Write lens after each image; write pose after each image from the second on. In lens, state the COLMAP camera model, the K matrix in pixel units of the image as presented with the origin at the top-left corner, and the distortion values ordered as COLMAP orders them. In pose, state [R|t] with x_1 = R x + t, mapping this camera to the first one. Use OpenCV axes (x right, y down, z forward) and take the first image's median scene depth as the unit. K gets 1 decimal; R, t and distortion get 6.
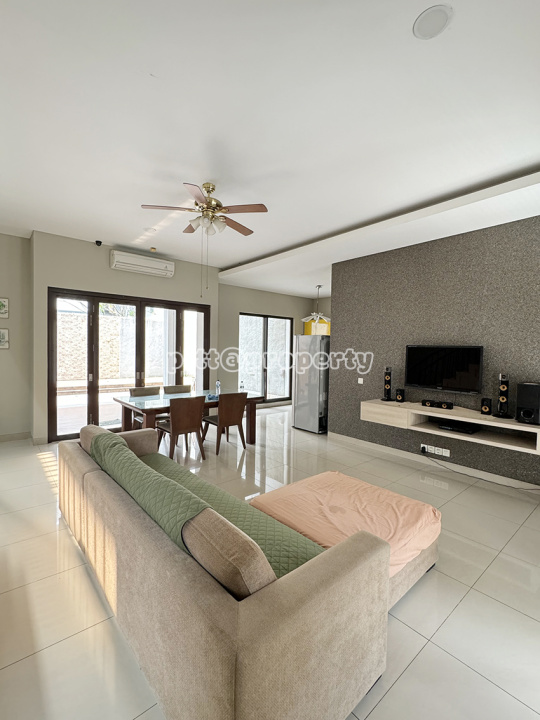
lens RADIAL K [[331.6, 0, 274.2], [0, 331.6, 357.6], [0, 0, 1]] dist [0.005218, 0.000206]
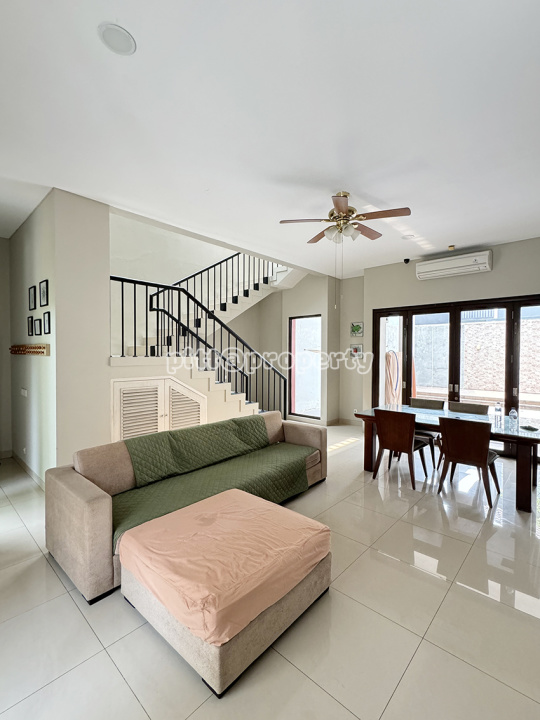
lens RADIAL K [[331.6, 0, 273.6], [0, 331.6, 359.4], [0, 0, 1]] dist [0.005218, 0.000206]
pose [[0.111118, 0.003859, -0.993800, 0.469763], [-0.029652, 0.999560, 0.000566, -0.009857], [0.993365, 0.029405, 0.111184, 0.426013]]
